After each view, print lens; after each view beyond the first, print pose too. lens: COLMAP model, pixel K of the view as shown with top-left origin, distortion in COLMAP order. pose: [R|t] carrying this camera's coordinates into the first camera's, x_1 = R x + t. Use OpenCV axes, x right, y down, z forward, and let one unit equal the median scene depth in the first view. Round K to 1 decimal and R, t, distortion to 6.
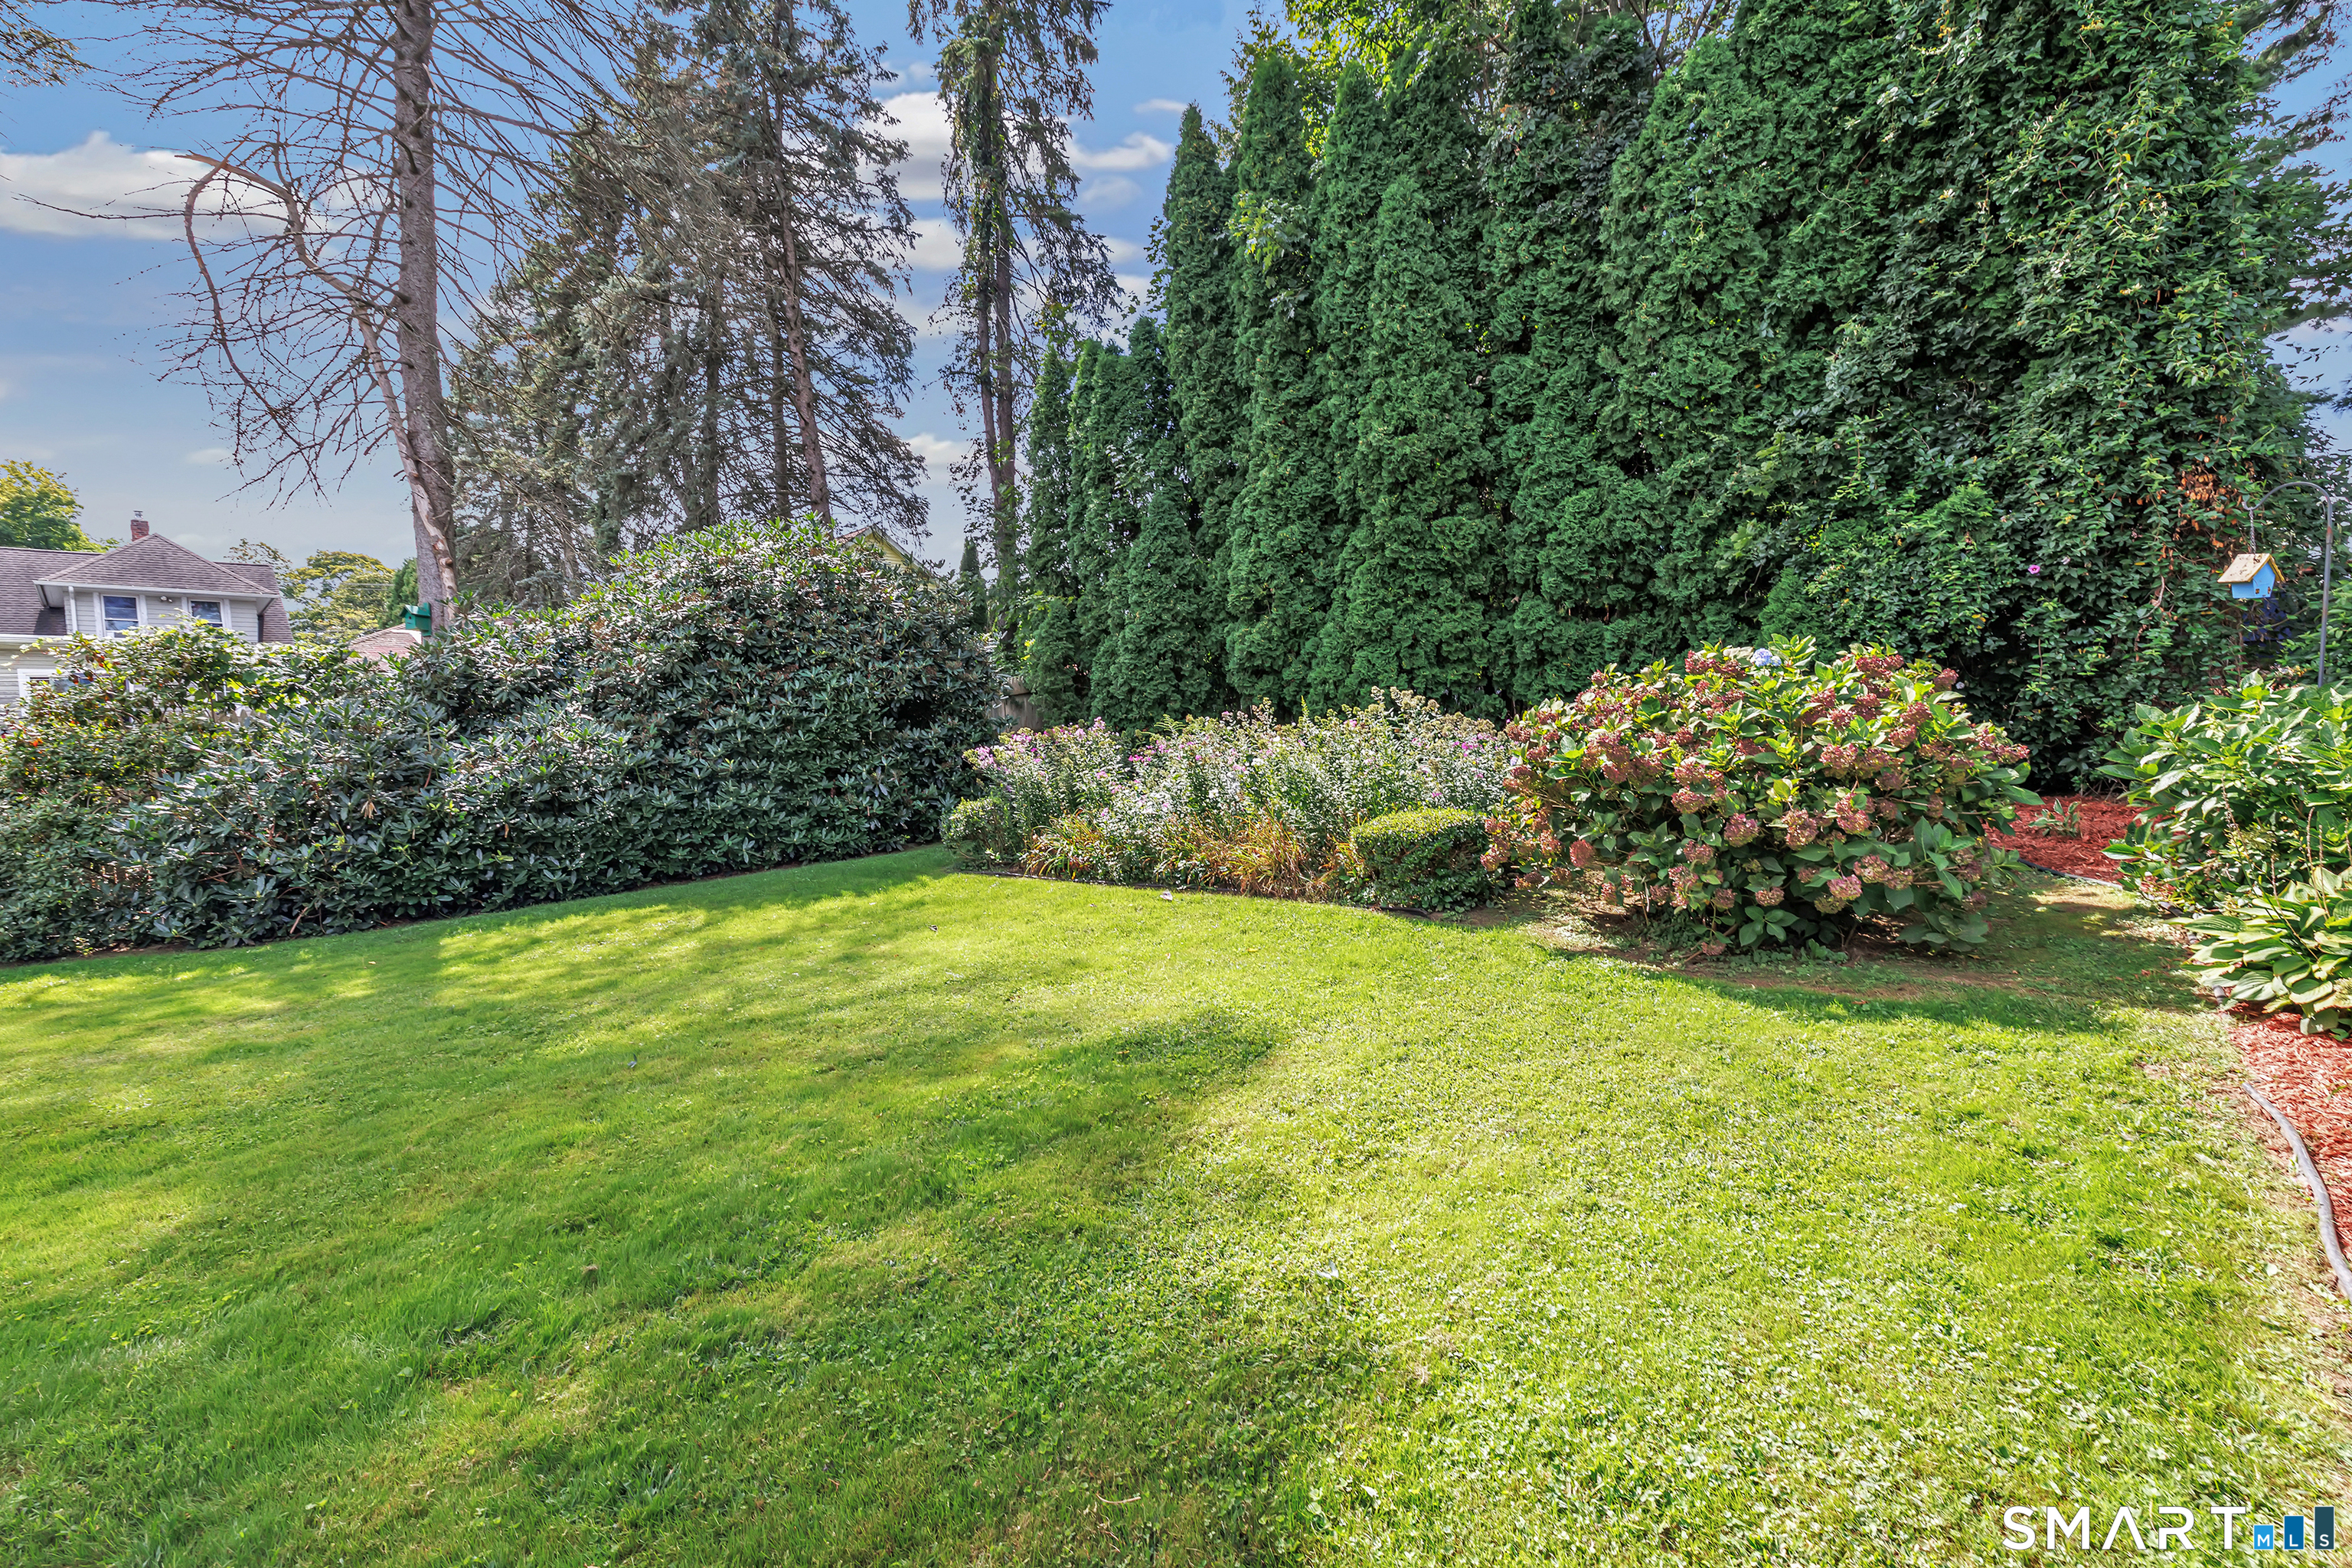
lens RADIAL K [[1012.7, 0, 1223.5], [0, 1012.7, 775.1], [0, 0, 1]] dist [-0.000790, 0.000013]
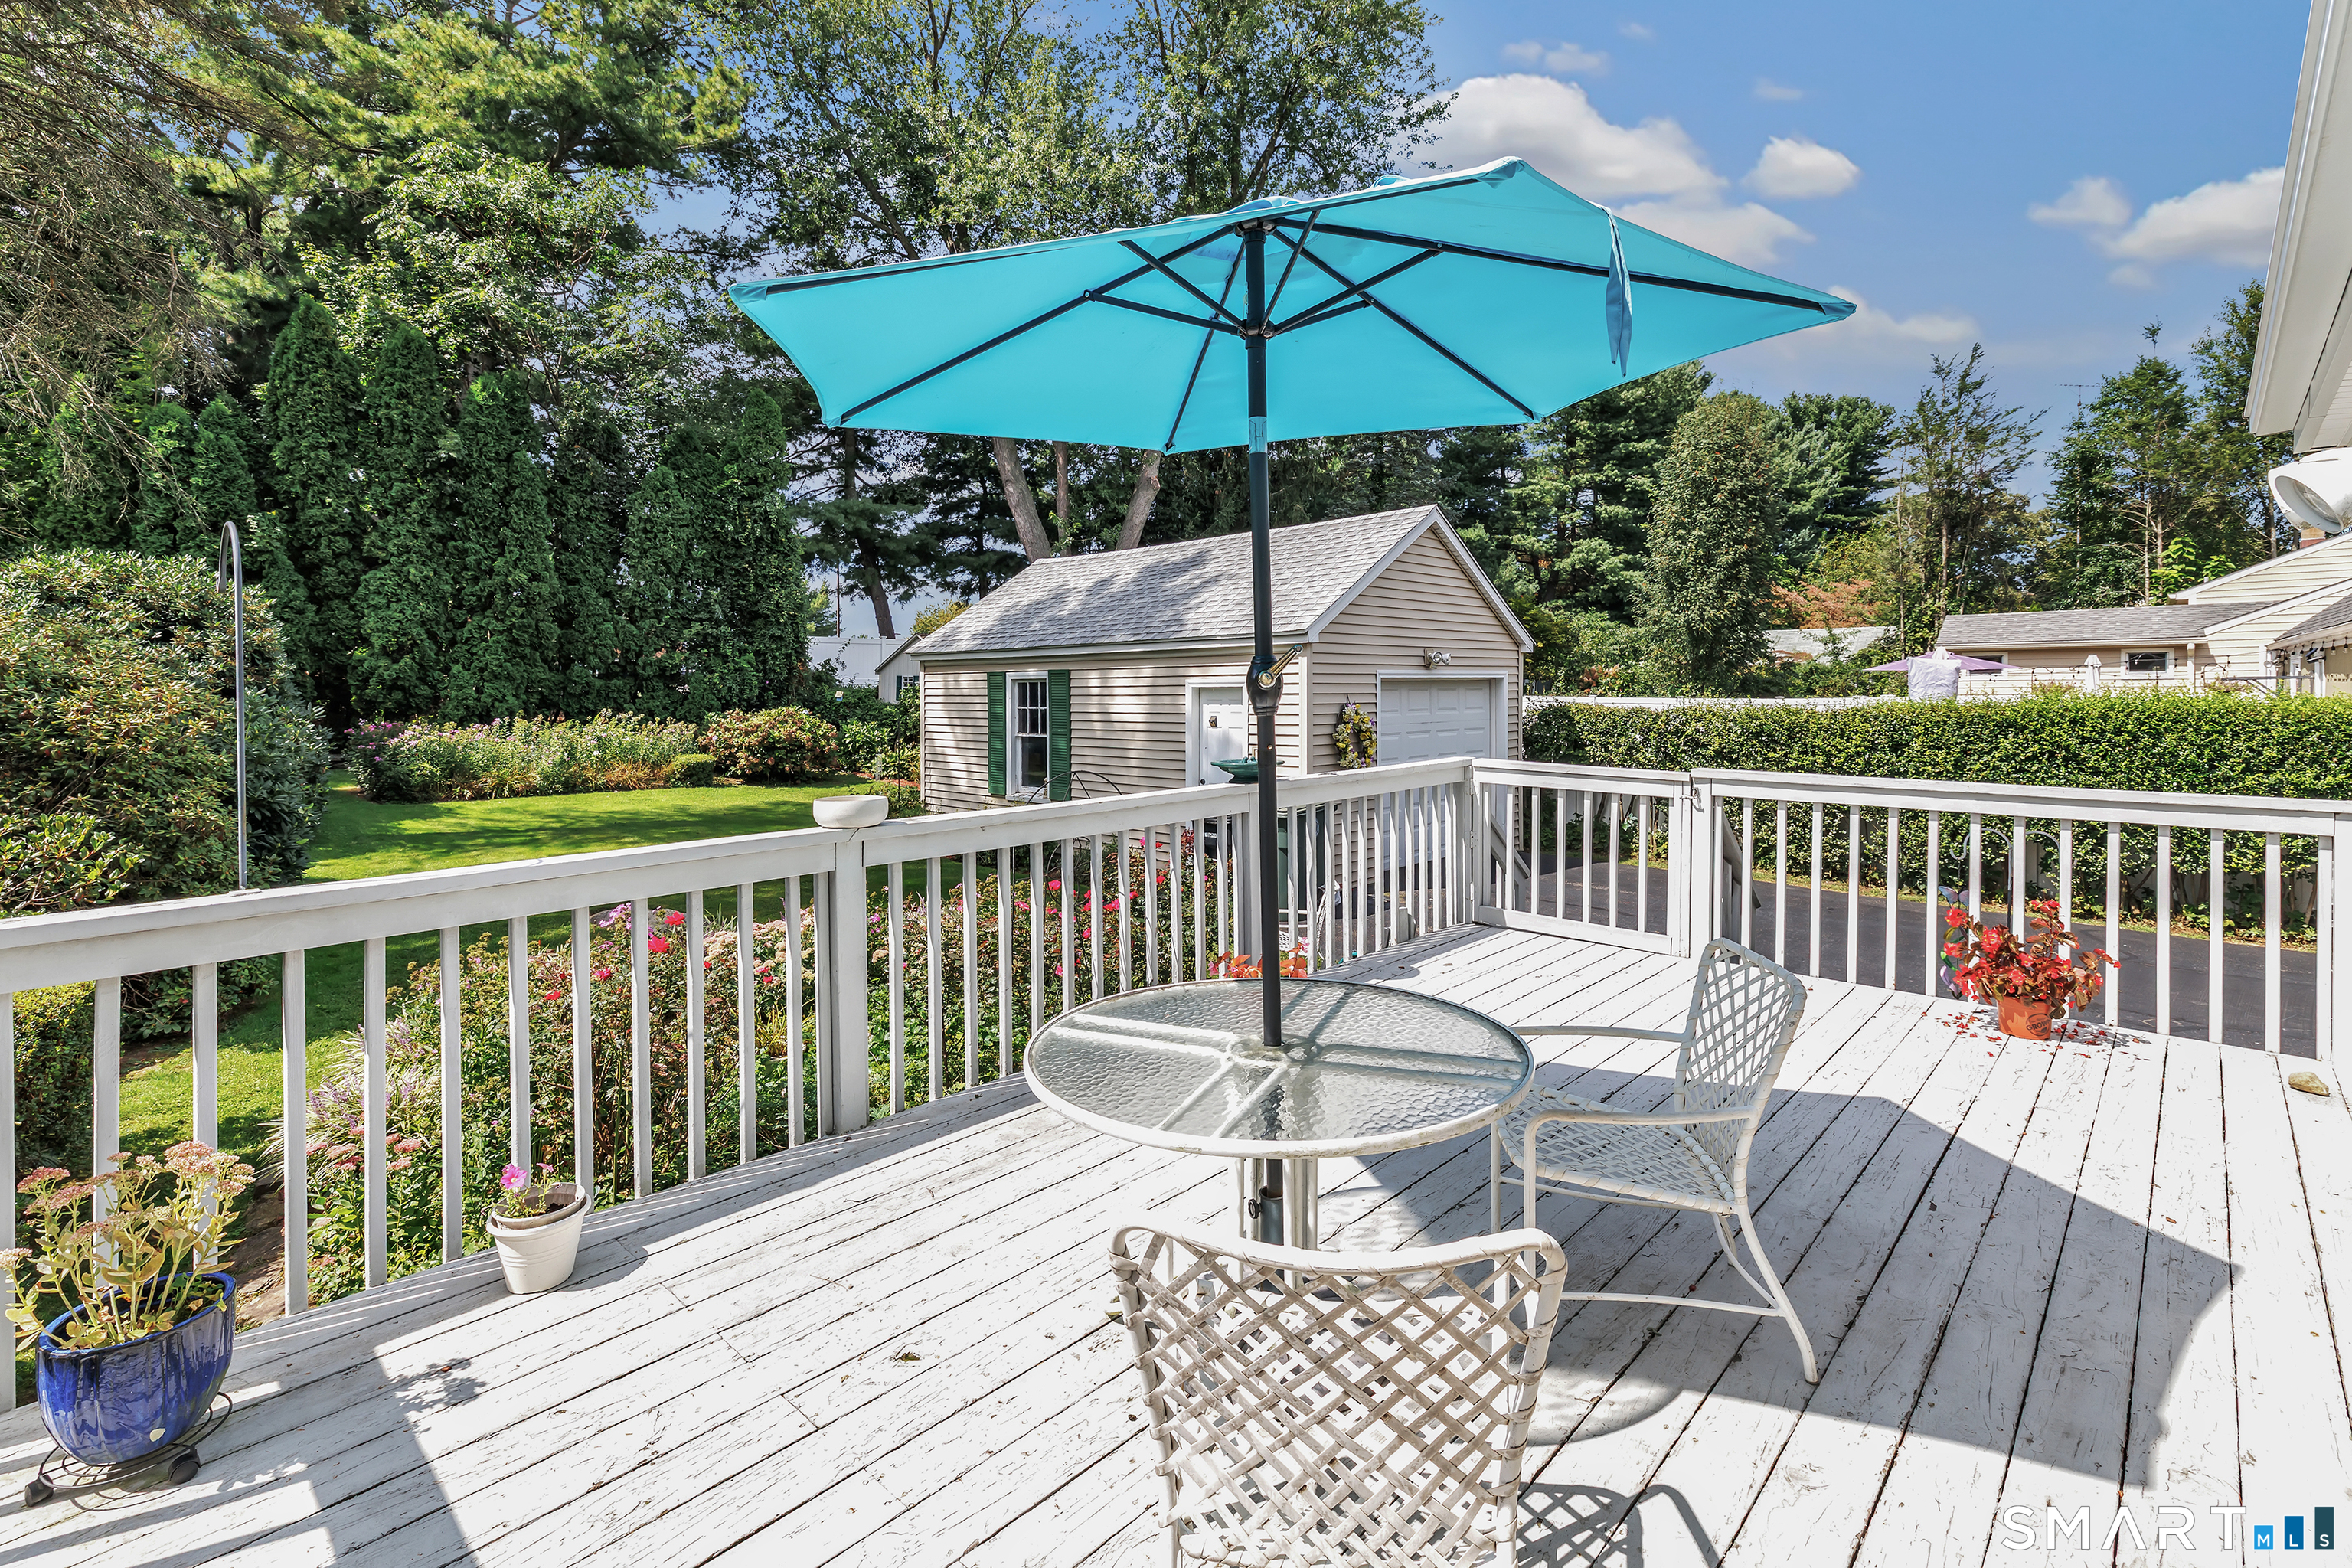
lens RADIAL K [[1045.2, 0, 1157.1], [0, 1045.2, 677.3], [0, 0, 1]] dist [0.000795, 0.000330]
pose [[0.055514, 0.053208, 0.997039, -1.925745], [0.035569, 0.997840, -0.055231, 0.020125], [-0.997824, 0.038530, 0.053502, -0.376849]]
